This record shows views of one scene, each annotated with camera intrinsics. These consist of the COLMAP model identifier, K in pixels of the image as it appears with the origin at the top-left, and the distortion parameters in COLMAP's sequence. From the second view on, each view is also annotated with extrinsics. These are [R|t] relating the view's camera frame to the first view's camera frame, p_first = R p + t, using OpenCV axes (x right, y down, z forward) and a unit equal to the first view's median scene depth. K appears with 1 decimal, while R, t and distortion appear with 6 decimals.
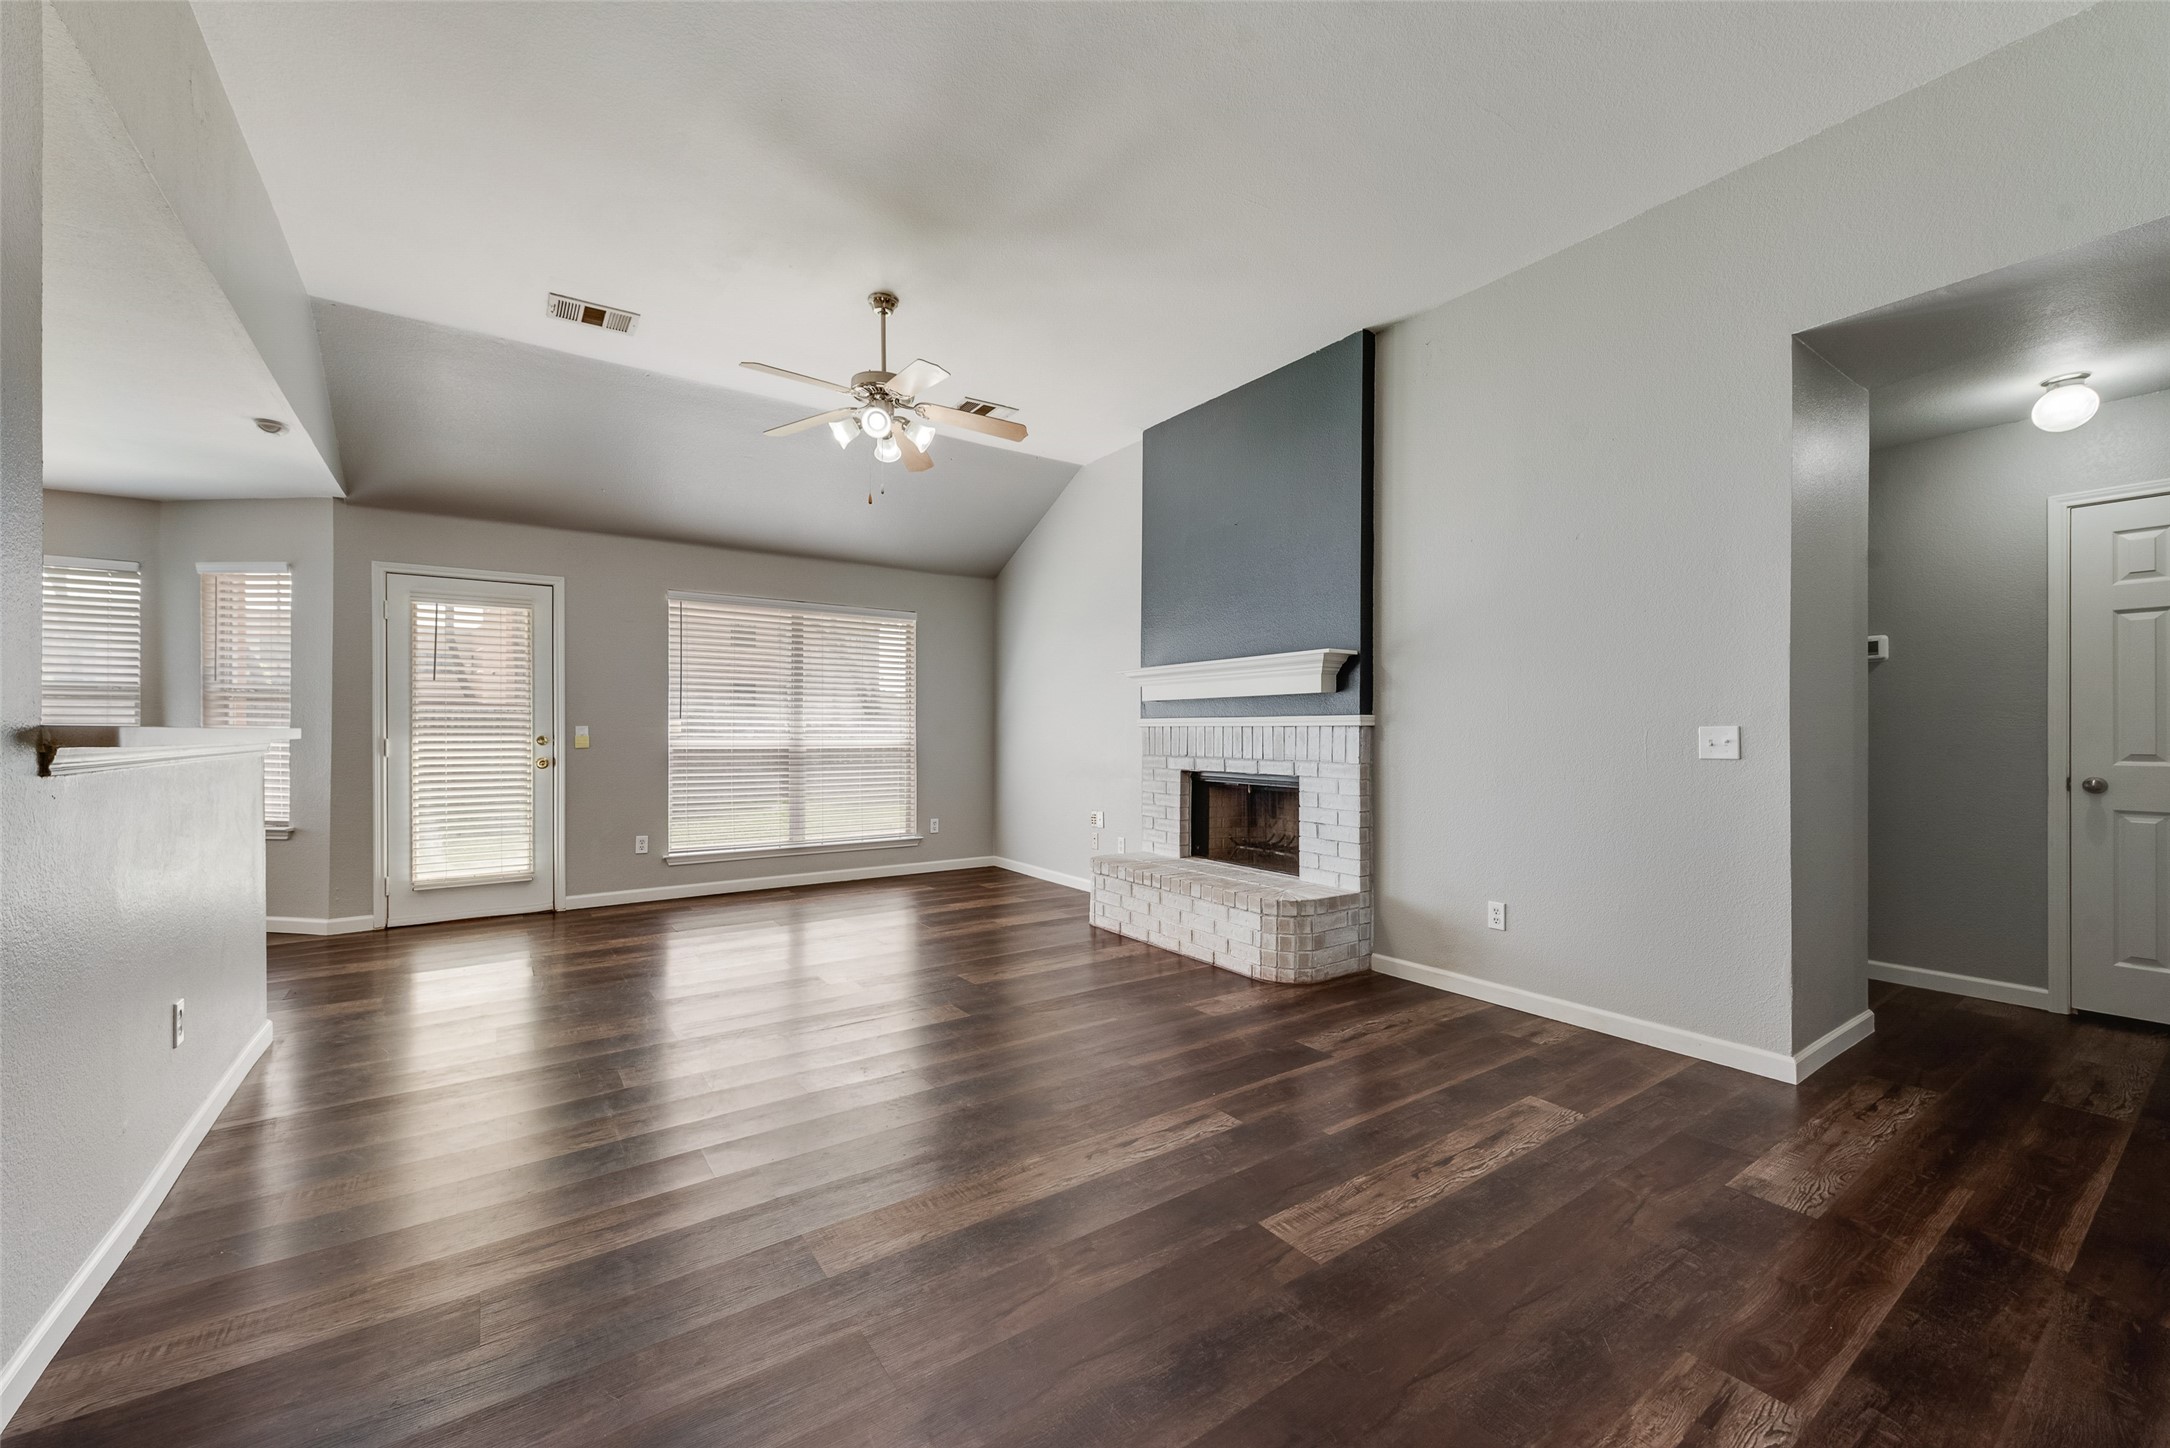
lens RADIAL K [[837.6, 0, 1097.4], [0, 837.6, 733.0], [0, 0, 1]] dist [-0.001292, -0.000166]
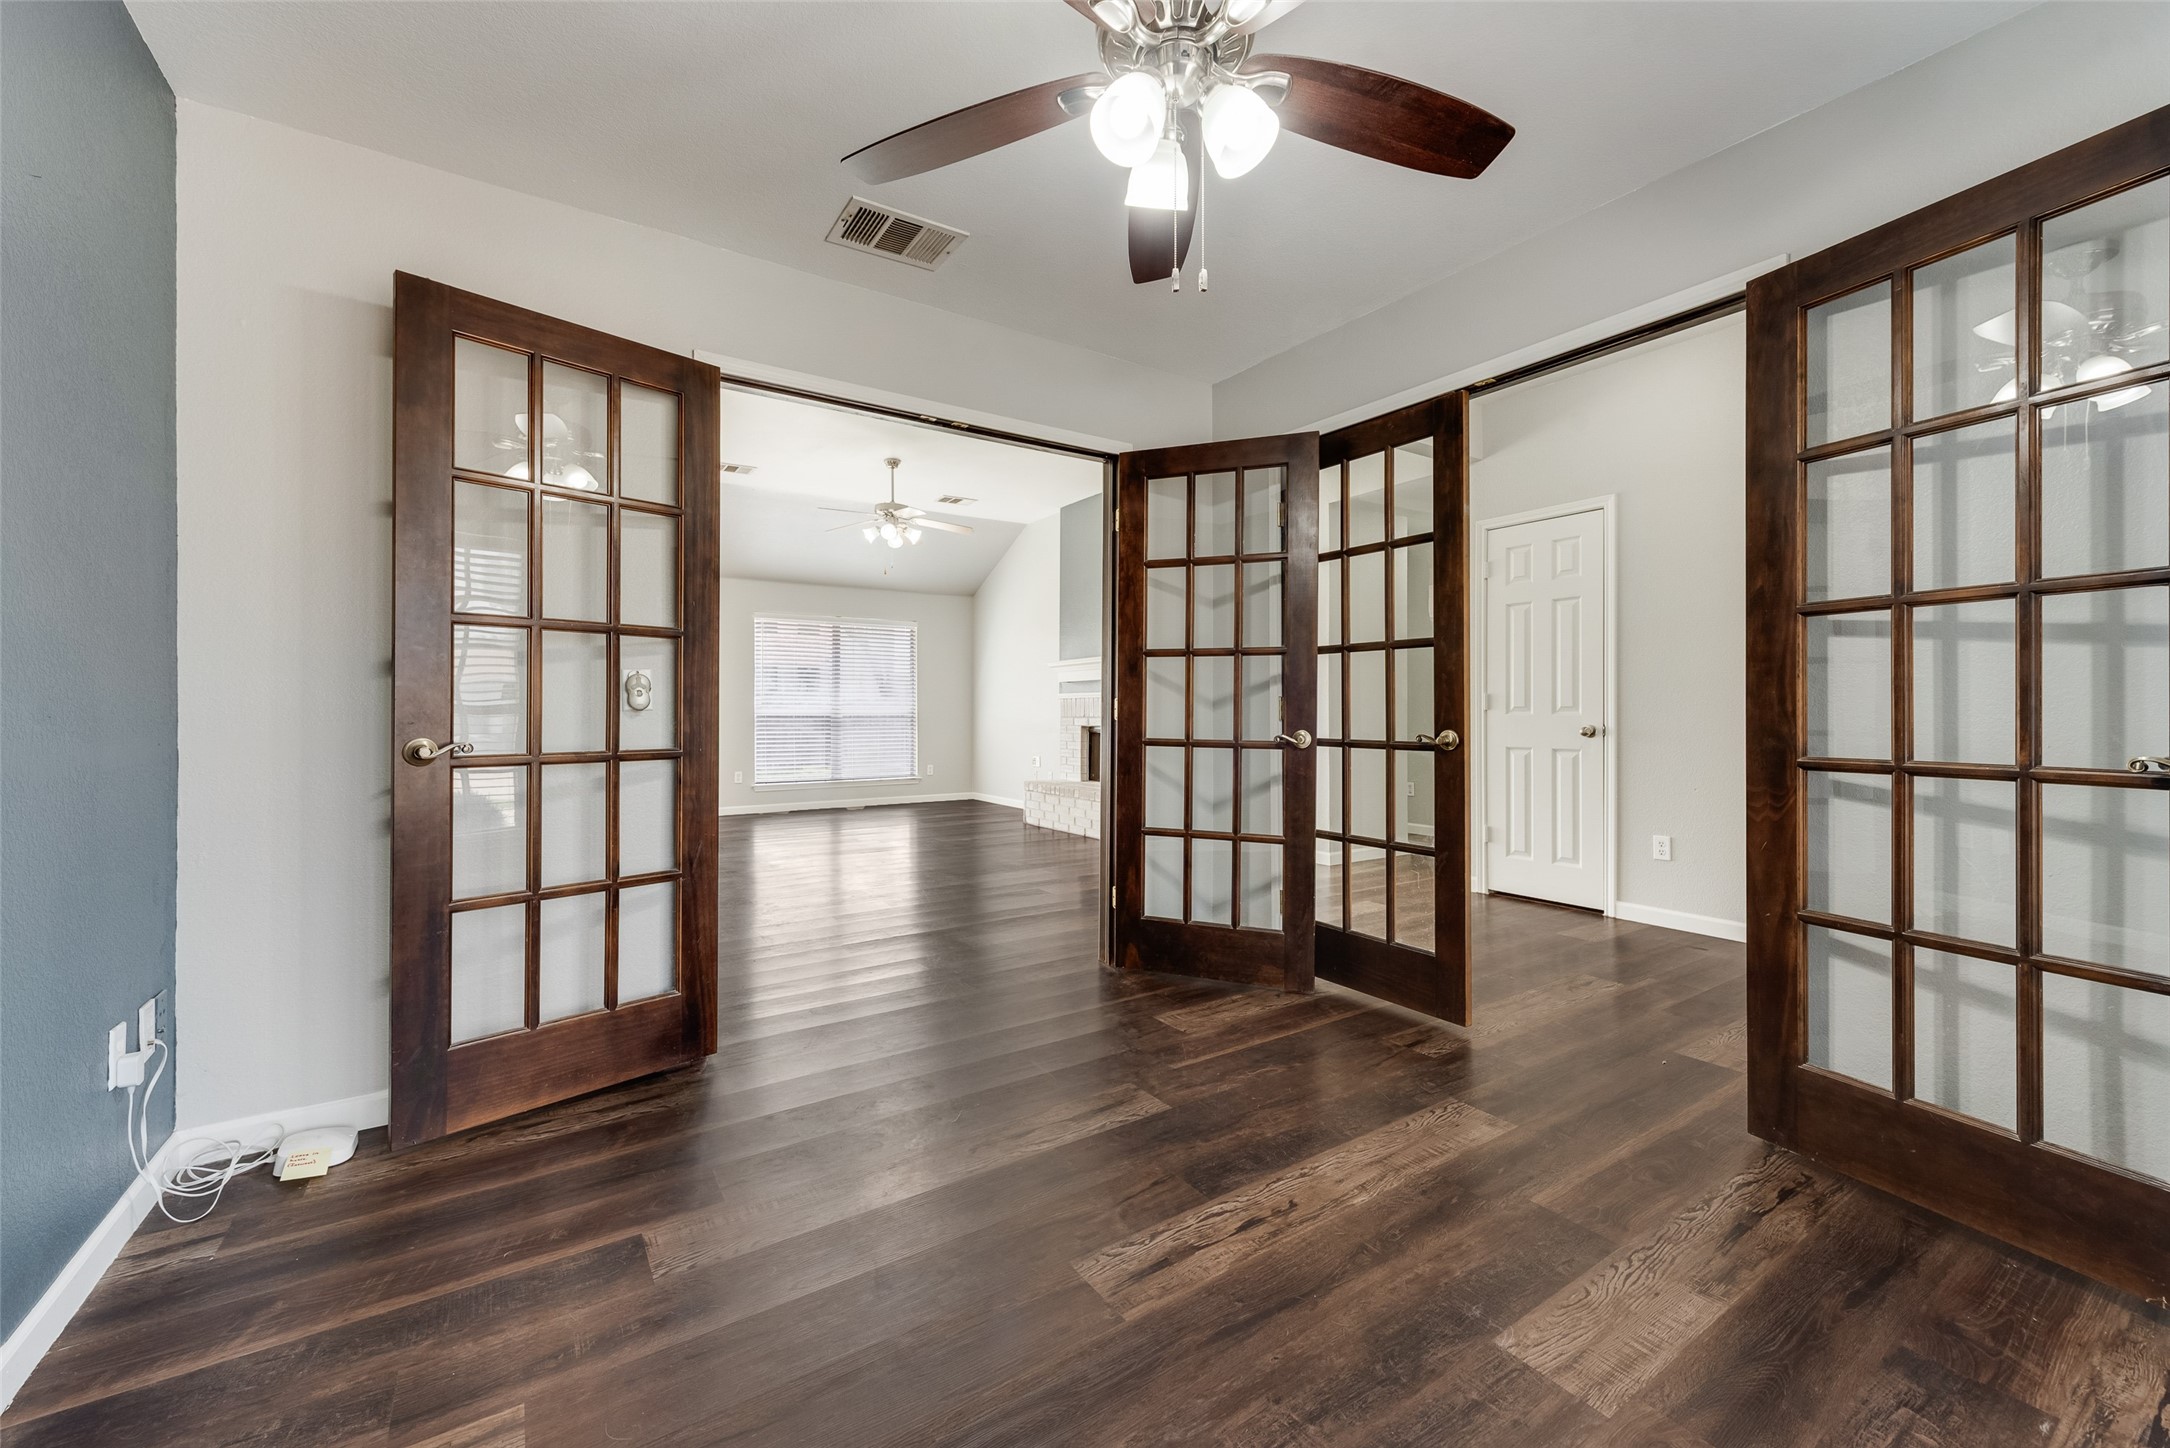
lens RADIAL K [[852.9, 0, 1108.0], [0, 852.9, 718.3], [0, 0, 1]] dist [0.000833, -0.000124]
pose [[0.999942, 0.002670, -0.010481, 0.157734], [-0.002664, 0.999996, 0.000597, 0.027459], [0.010482, -0.000569, 0.999945, -0.574586]]
